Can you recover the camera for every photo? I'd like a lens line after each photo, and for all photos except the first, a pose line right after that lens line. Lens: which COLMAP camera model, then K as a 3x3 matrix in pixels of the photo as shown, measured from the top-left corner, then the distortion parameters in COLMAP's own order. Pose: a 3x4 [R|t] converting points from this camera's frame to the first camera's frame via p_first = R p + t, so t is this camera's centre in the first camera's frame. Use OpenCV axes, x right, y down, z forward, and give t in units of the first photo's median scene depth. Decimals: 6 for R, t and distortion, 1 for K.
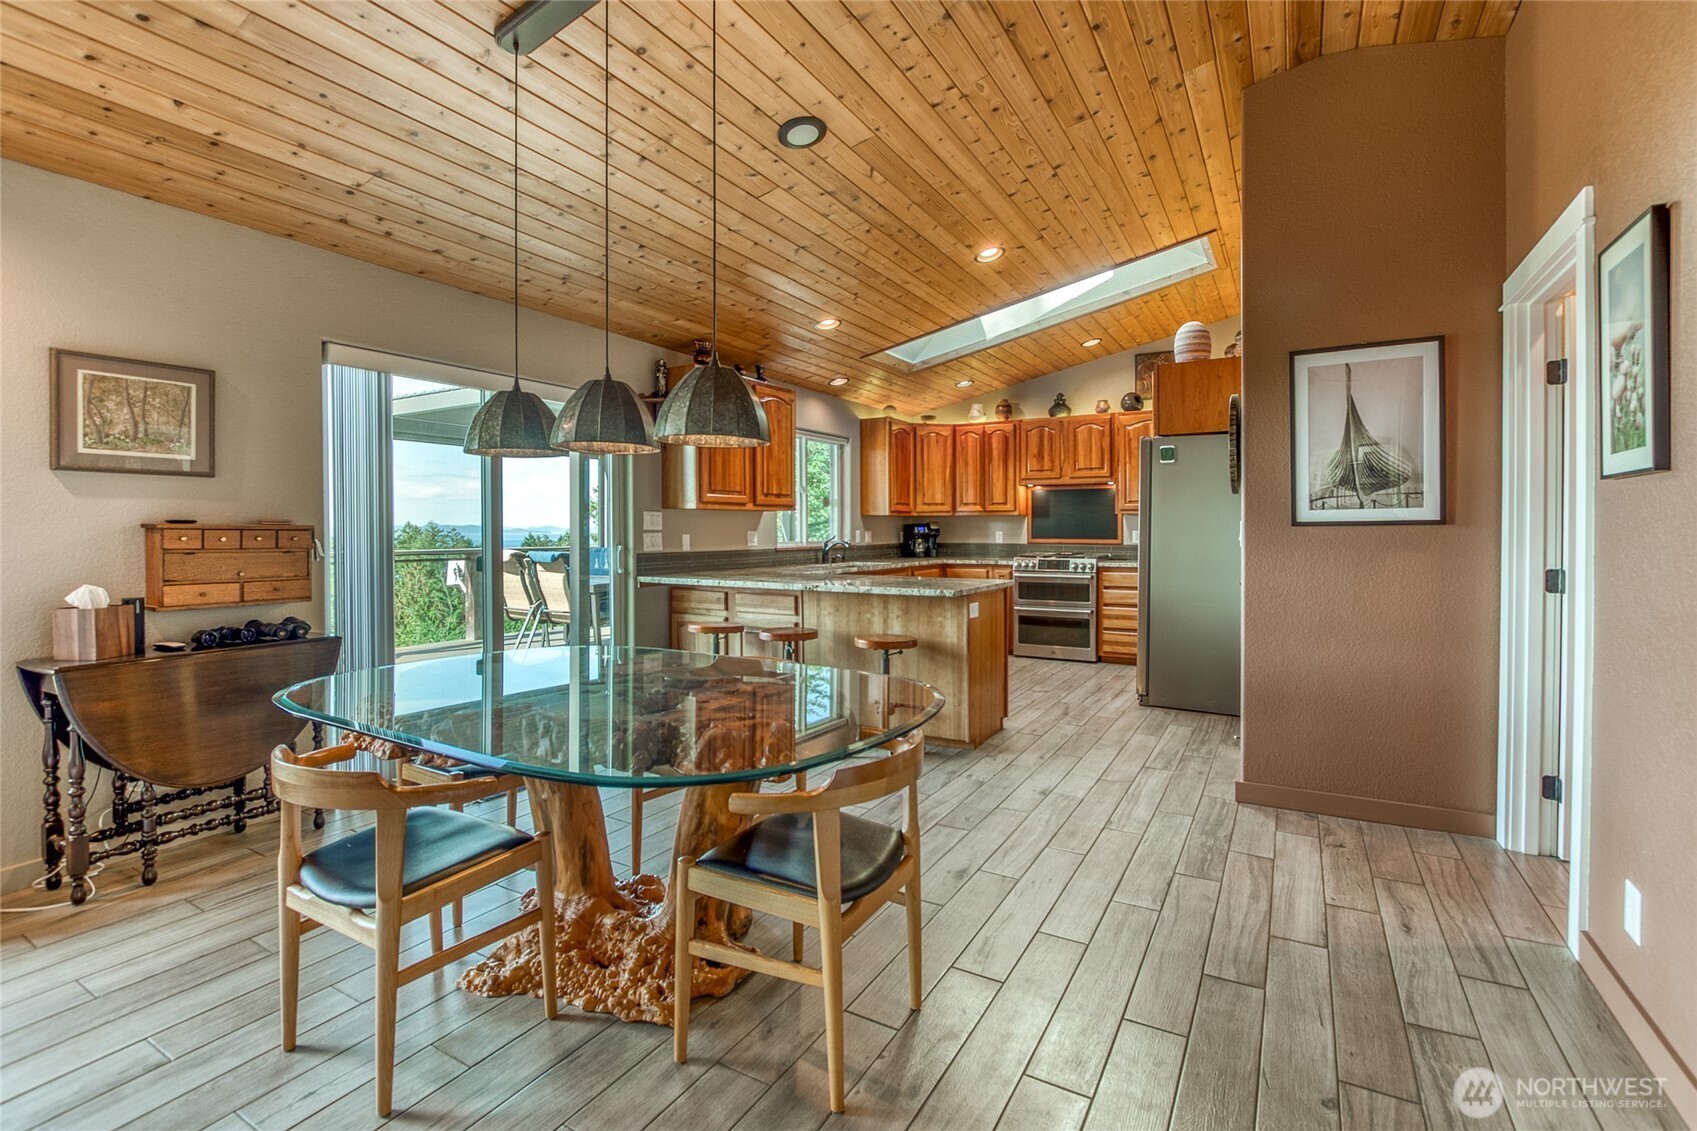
lens RADIAL K [[771.1, 0, 846.7], [0, 771.1, 526.0], [0, 0, 1]] dist [-0.002154, -0.000278]
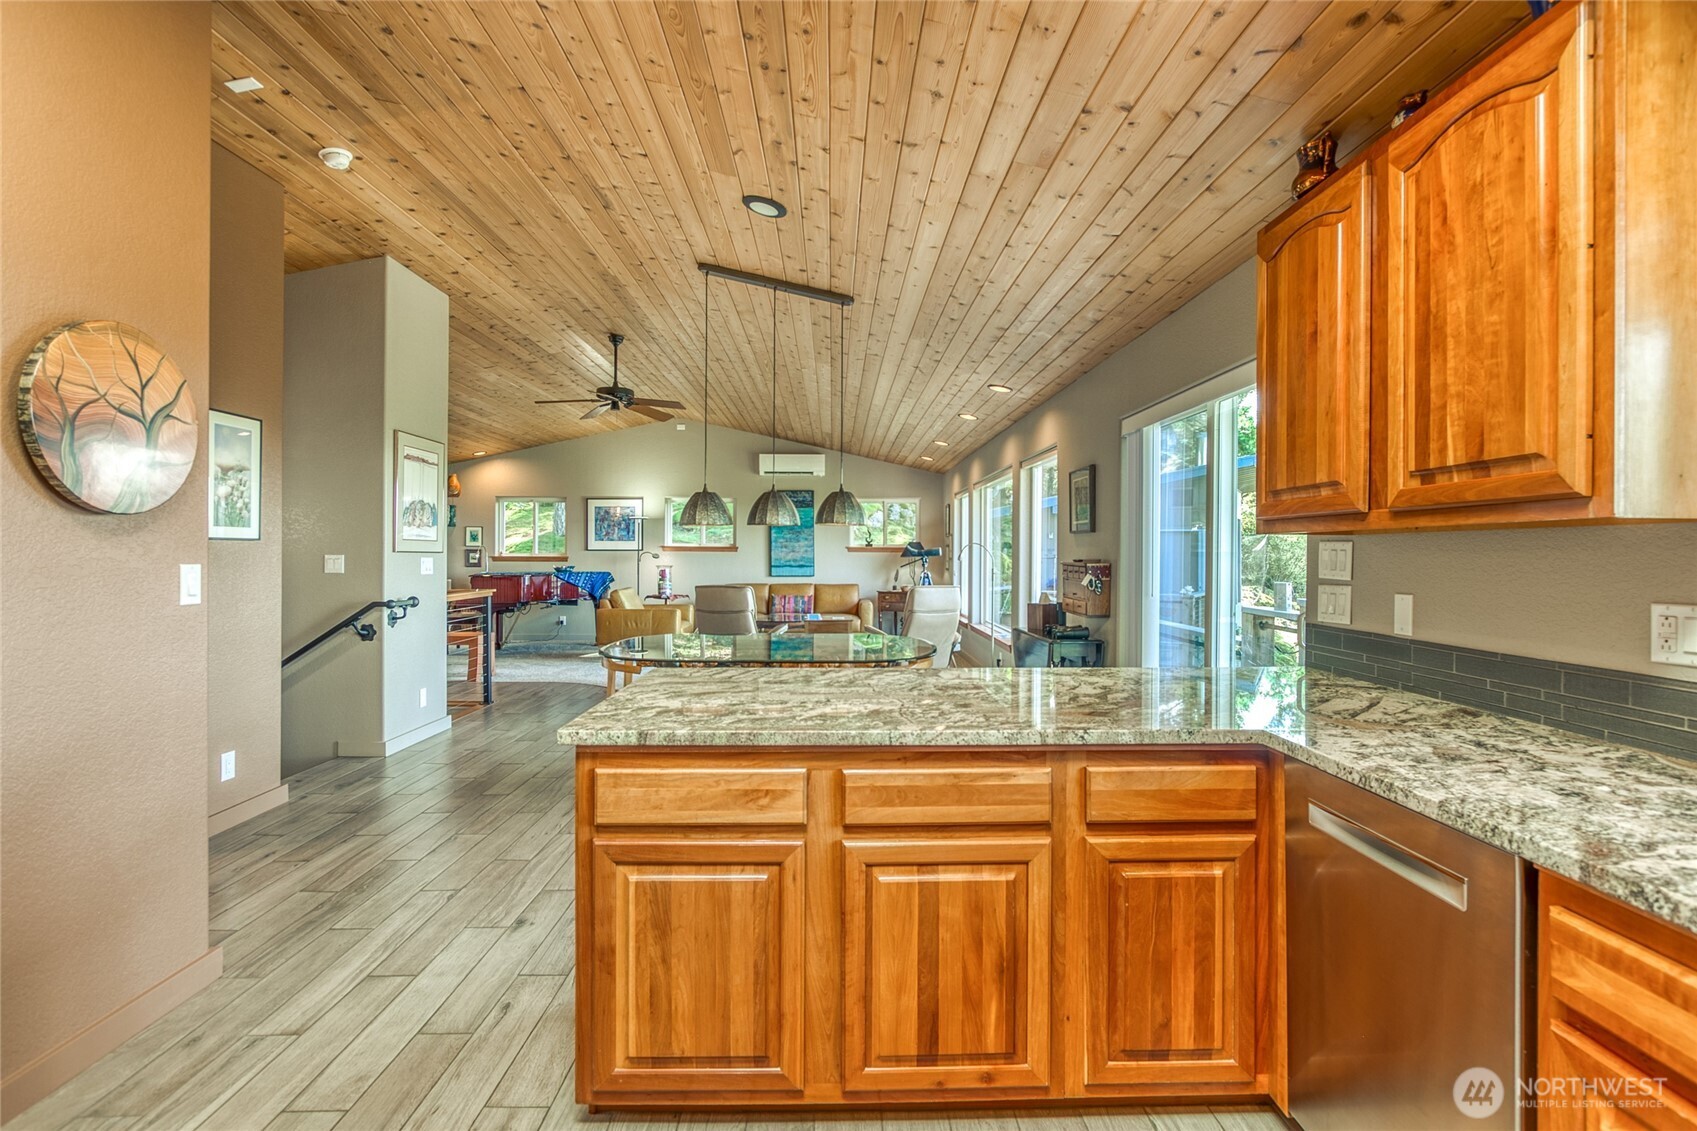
lens RADIAL K [[791.2, 0, 852.8], [0, 791.2, 556.8], [0, 0, 1]] dist [-0.001216, -0.000152]
pose [[-0.846463, -0.001096, -0.532447, 0.188205], [-0.002811, 0.999993, 0.002410, -0.006634], [0.532441, 0.003536, -0.846460, 0.874152]]
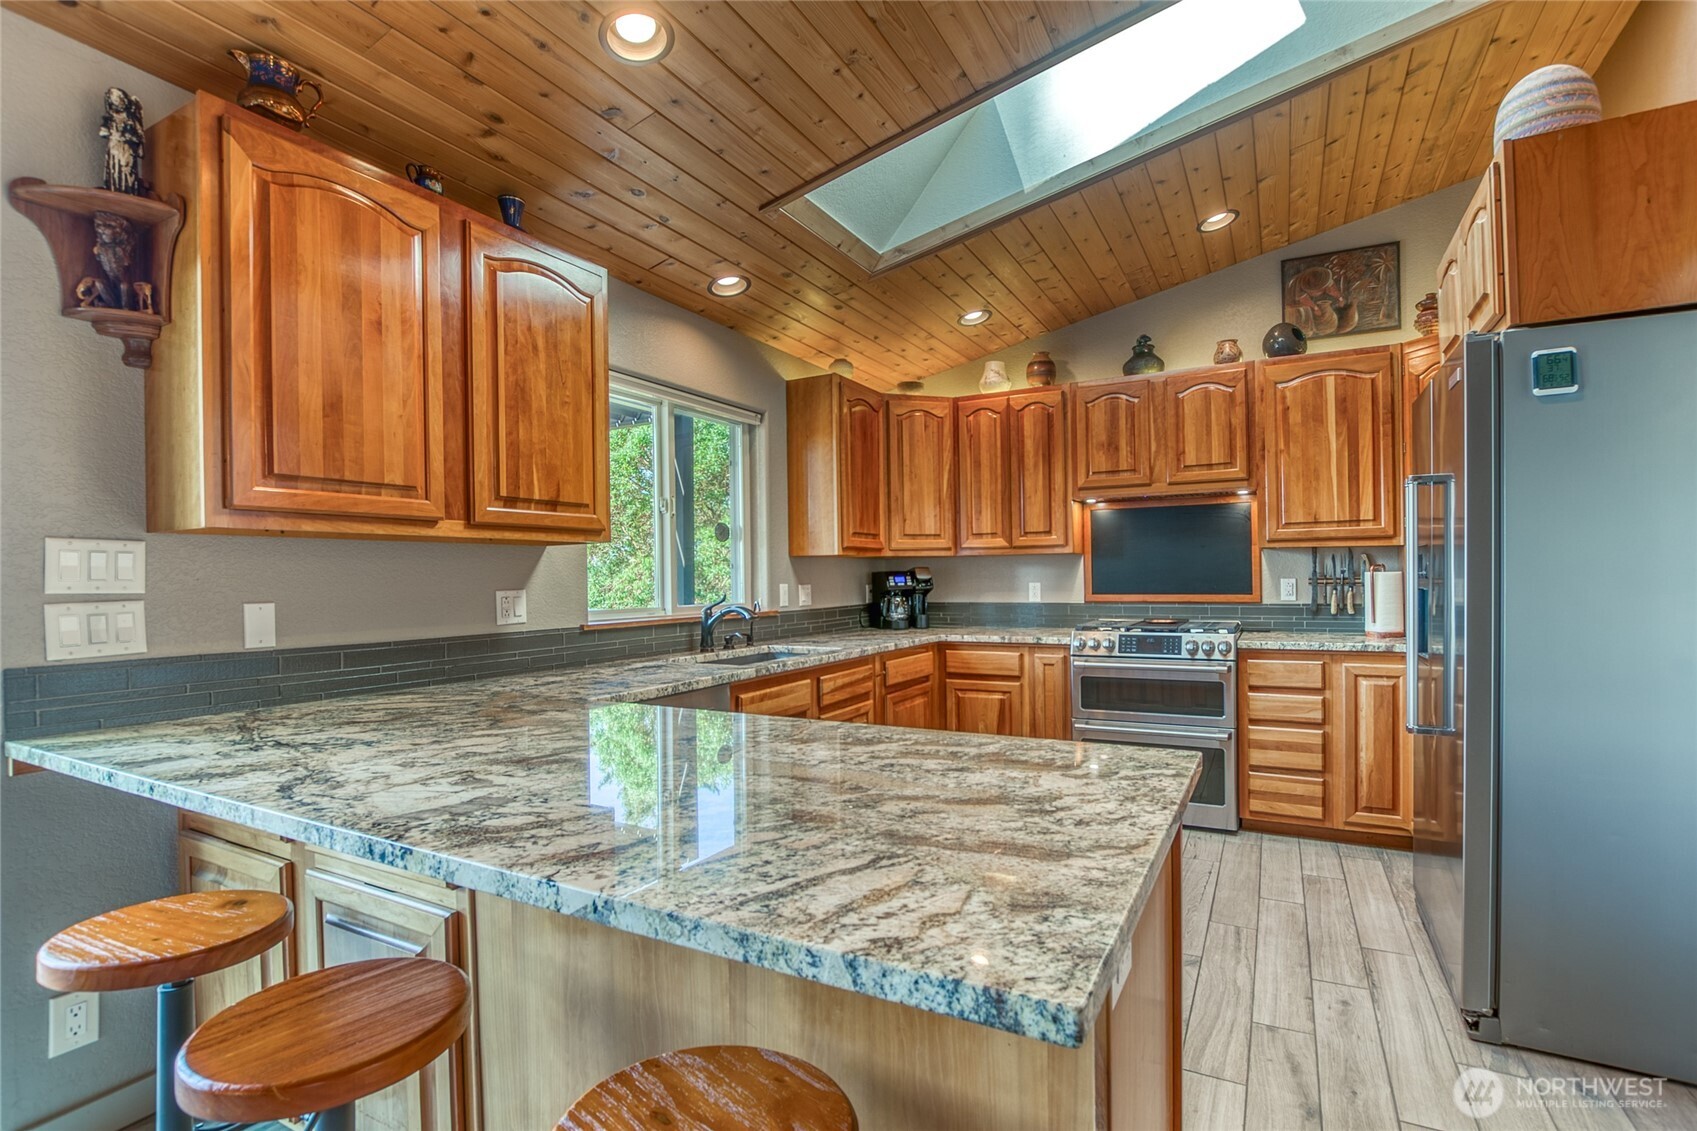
lens RADIAL K [[771.1, 0, 854.8], [0, 771.1, 575.5], [0, 0, 1]] dist [-0.002154, -0.000278]
pose [[0.999528, -0.011704, 0.028392, 0.049317], [0.011740, 0.999930, -0.001121, 0.001056], [-0.028377, 0.001454, 0.999596, 0.453573]]
